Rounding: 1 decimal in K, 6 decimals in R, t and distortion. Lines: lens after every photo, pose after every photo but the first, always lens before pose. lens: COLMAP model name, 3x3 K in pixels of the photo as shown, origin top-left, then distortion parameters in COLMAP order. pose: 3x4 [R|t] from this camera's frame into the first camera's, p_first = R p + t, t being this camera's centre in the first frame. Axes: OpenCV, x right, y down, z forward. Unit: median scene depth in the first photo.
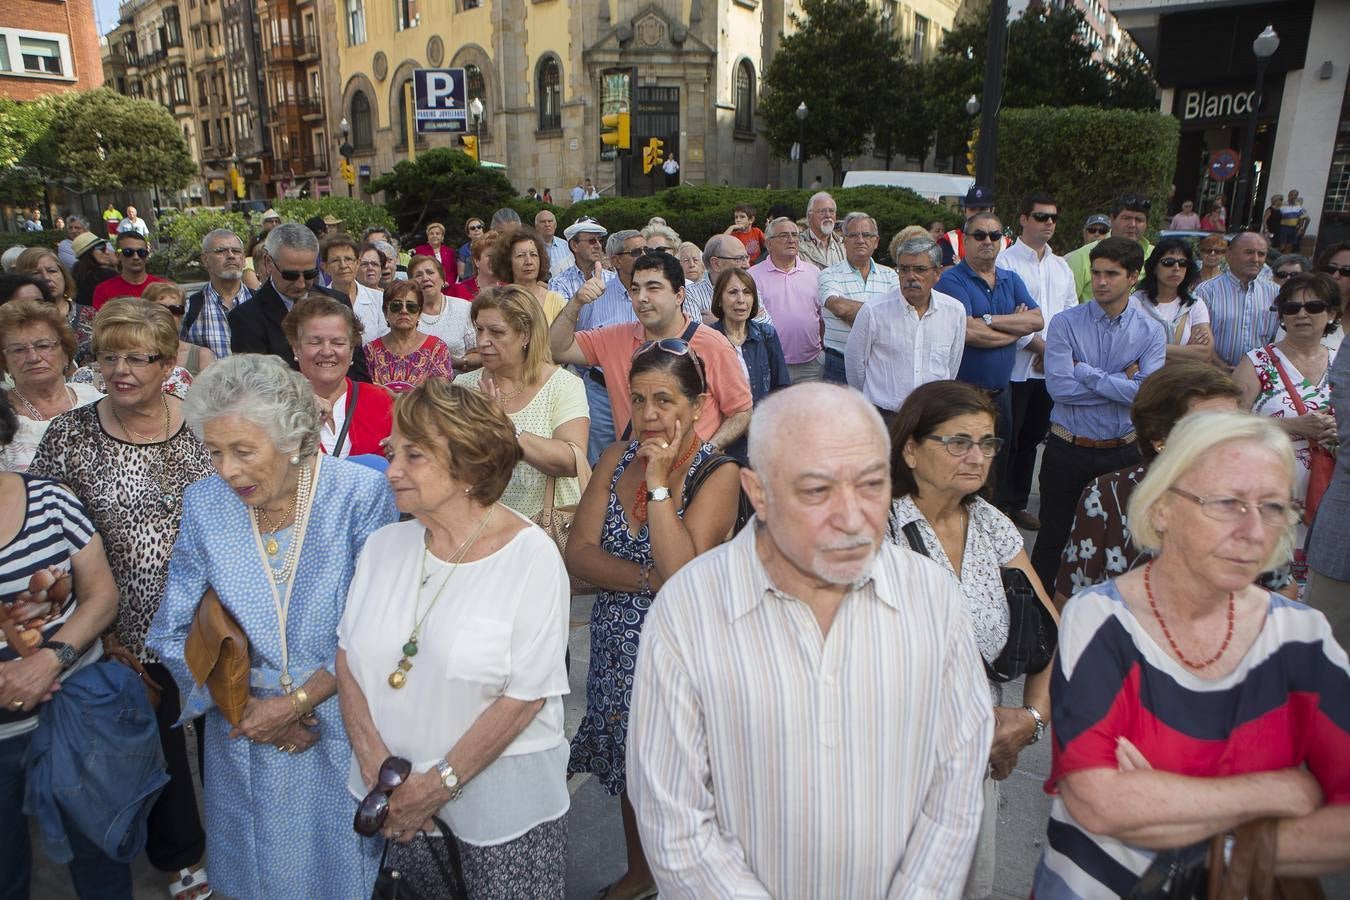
lens RADIAL K [[955.1, 0, 702.2], [0, 955.1, 478.7], [0, 0, 1]] dist [-0.114681, 0.070633]
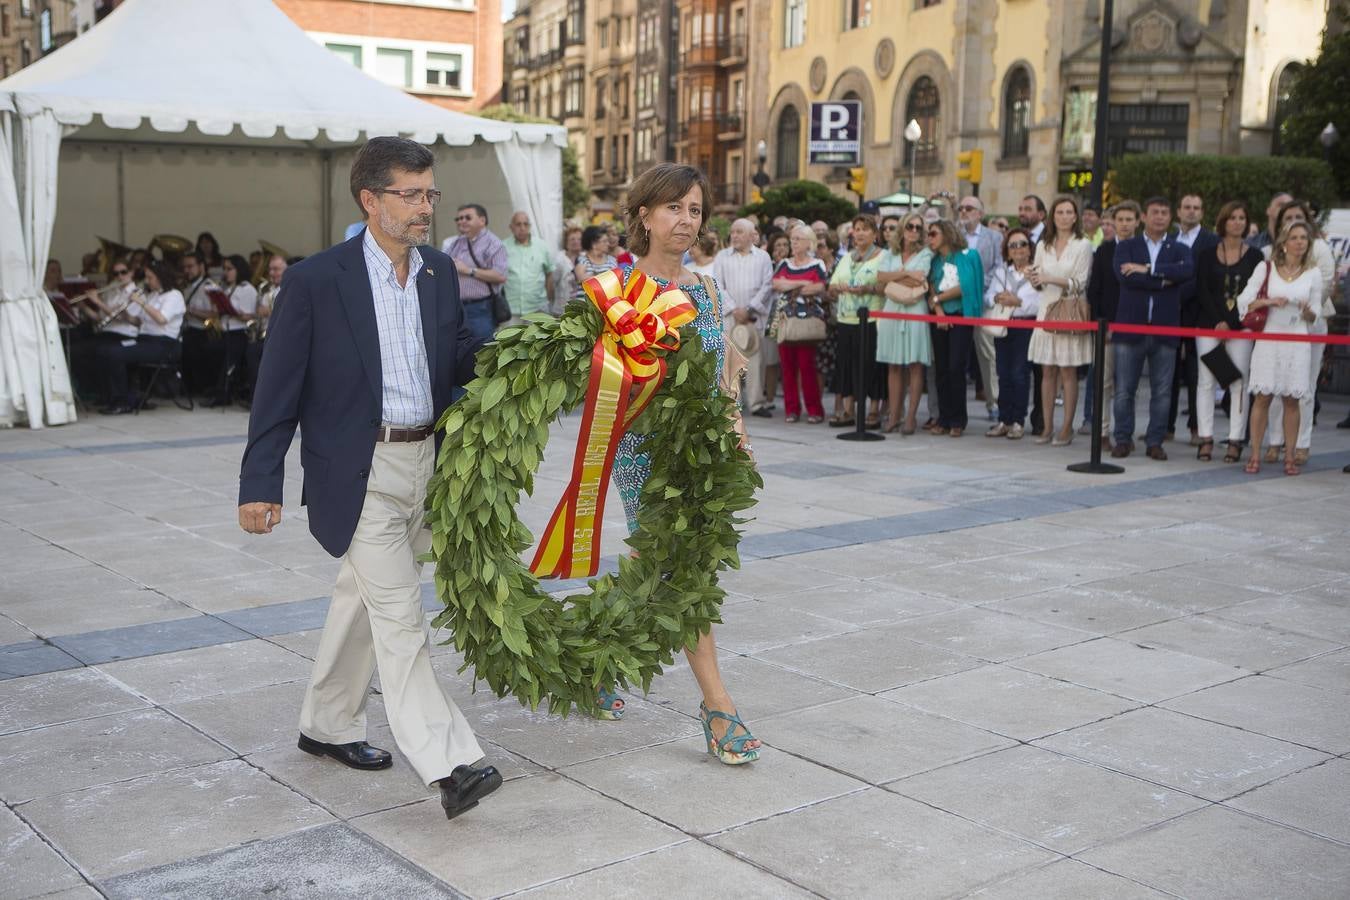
lens RADIAL K [[1582.6, 0, 676.0], [0, 1582.6, 448.6], [0, 0, 1]] dist [-0.056389, 0.145043]
pose [[0.914841, 0.068490, -0.397964, 0.078491], [-0.134883, 0.980737, -0.141282, 0.055904], [0.380622, 0.182929, 0.906457, -0.159816]]
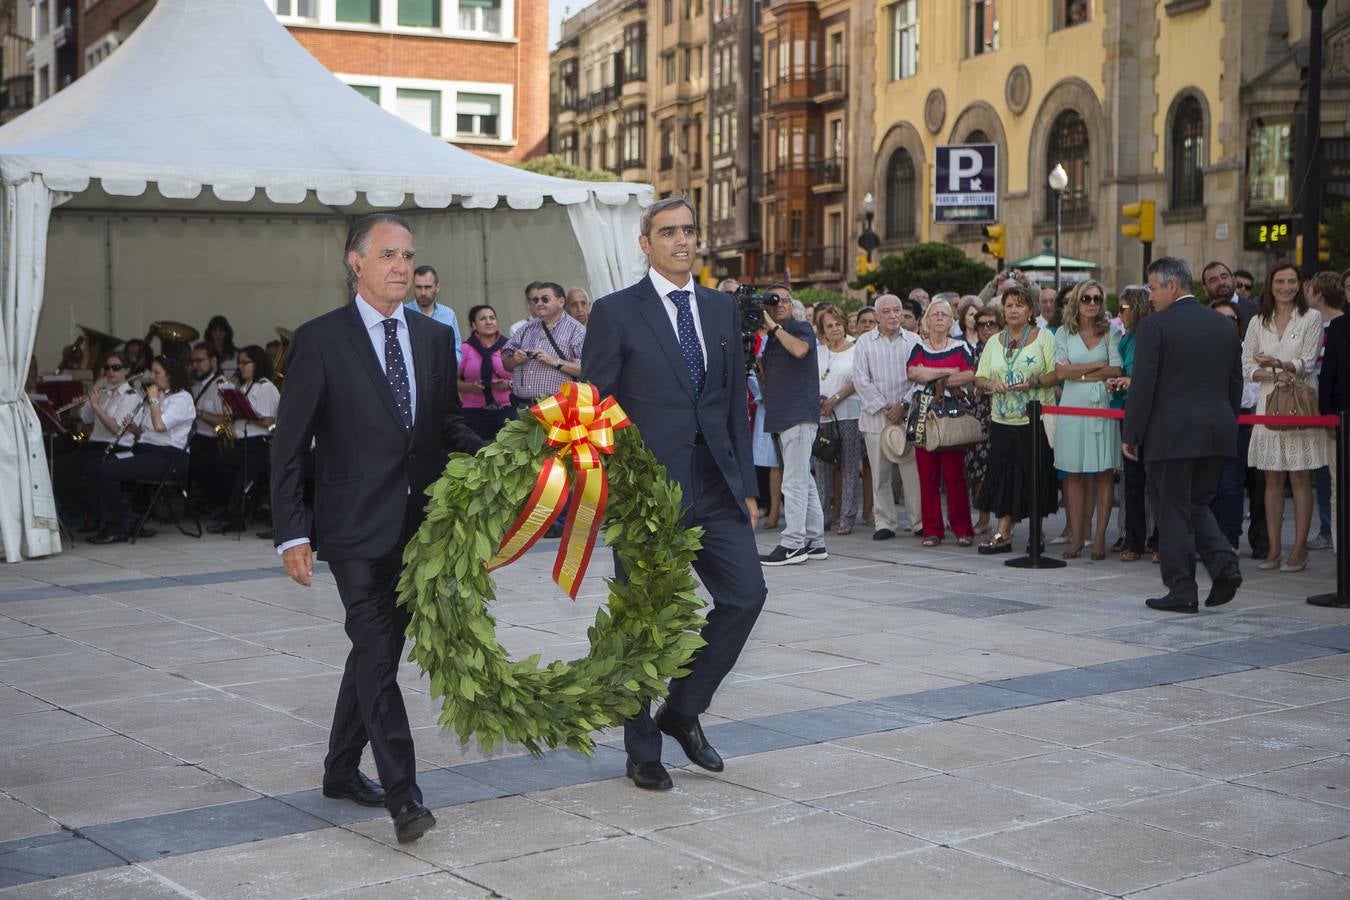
lens RADIAL K [[1968.9, 0, 671.3], [0, 1968.9, 374.4], [0, 0, 1]] dist [0.026141, 0.004134]
pose [[0.896693, 0.015348, -0.442386, 0.075400], [-0.131925, 0.963248, -0.233985, 0.056169], [0.422536, 0.268175, 0.865763, -0.162766]]
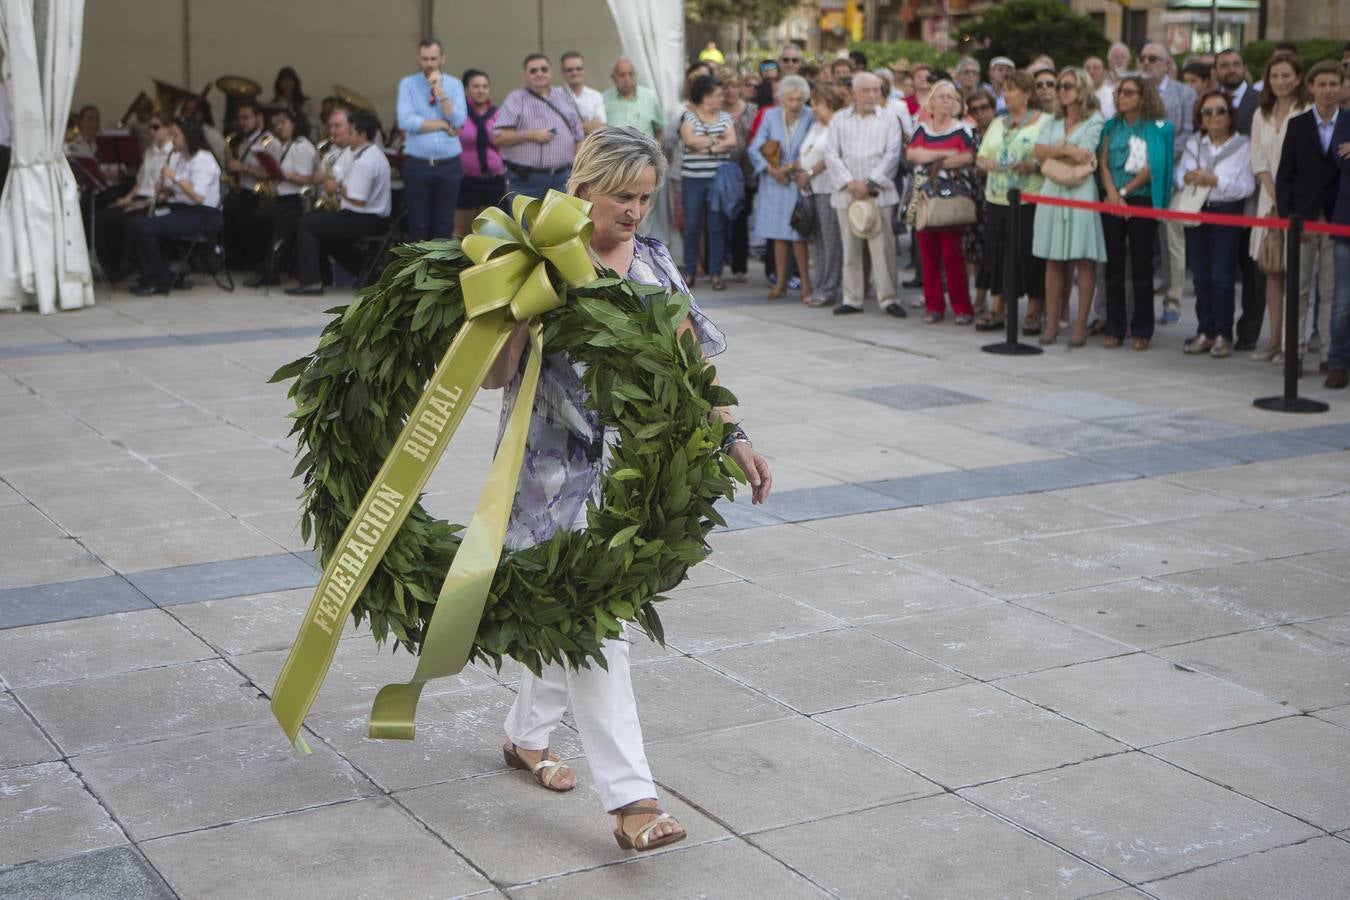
lens RADIAL K [[2014.9, 0, 617.7], [0, 2014.9, 132.3], [0, 0, 1]] dist [0.014559, -0.000292]
pose [[0.838915, 0.041543, -0.542674, 0.094979], [-0.176596, 0.963914, -0.199207, 0.050334], [0.514816, 0.262952, 0.815979, -0.163133]]
